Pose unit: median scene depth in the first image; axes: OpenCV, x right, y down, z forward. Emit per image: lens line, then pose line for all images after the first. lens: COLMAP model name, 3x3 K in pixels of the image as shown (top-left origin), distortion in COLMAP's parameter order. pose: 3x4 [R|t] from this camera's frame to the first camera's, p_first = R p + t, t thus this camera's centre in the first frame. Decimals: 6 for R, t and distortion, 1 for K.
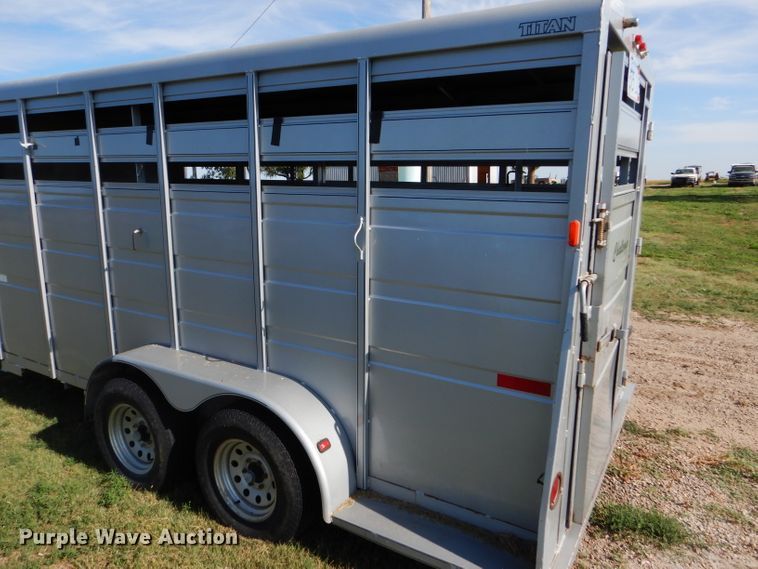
lens RADIAL K [[552.1, 0, 376.0], [0, 552.1, 278.1], [0, 0, 1]] dist [0.018224, -0.006594]
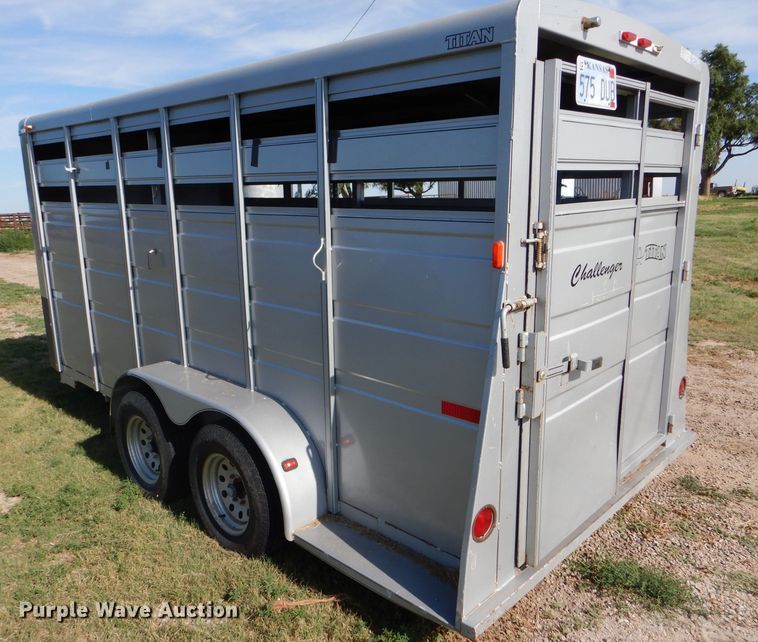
lens RADIAL K [[623.2, 0, 373.2], [0, 623.2, 318.4], [0, 0, 1]] dist [0.021038, -0.007908]
pose [[0.976522, 0.027630, -0.213637, 0.258221], [-0.023739, 0.999503, 0.020757, 0.007944], [0.214105, -0.015198, 0.976692, -0.065960]]
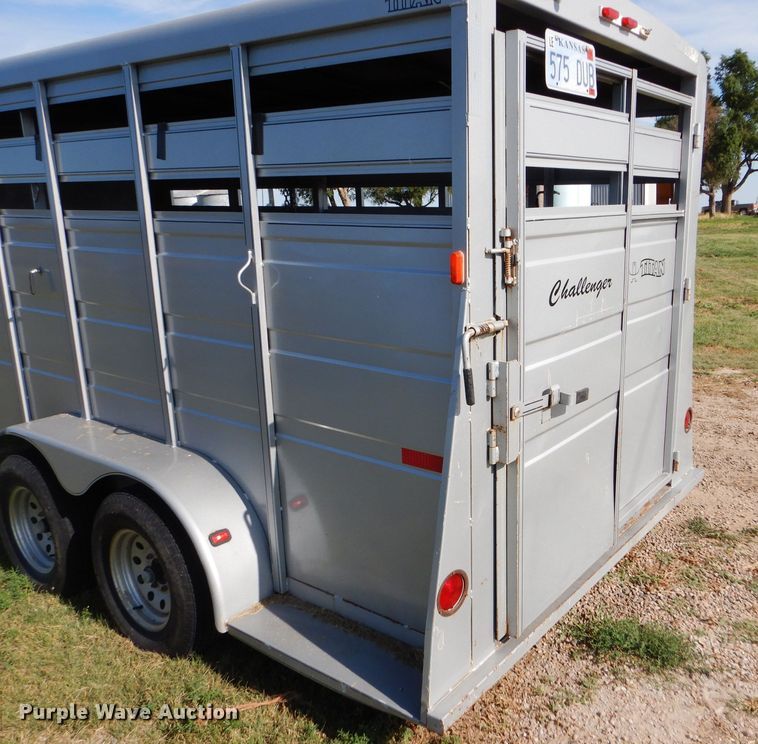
lens RADIAL K [[719.3, 0, 491.2], [0, 719.3, 366.1], [0, 0, 1]] dist [0.017908, 0.000000]
pose [[0.998878, 0.003382, -0.047247, 0.308499], [-0.001661, 0.999335, 0.036425, 0.014430], [0.047339, -0.036306, 0.998219, -0.013309]]
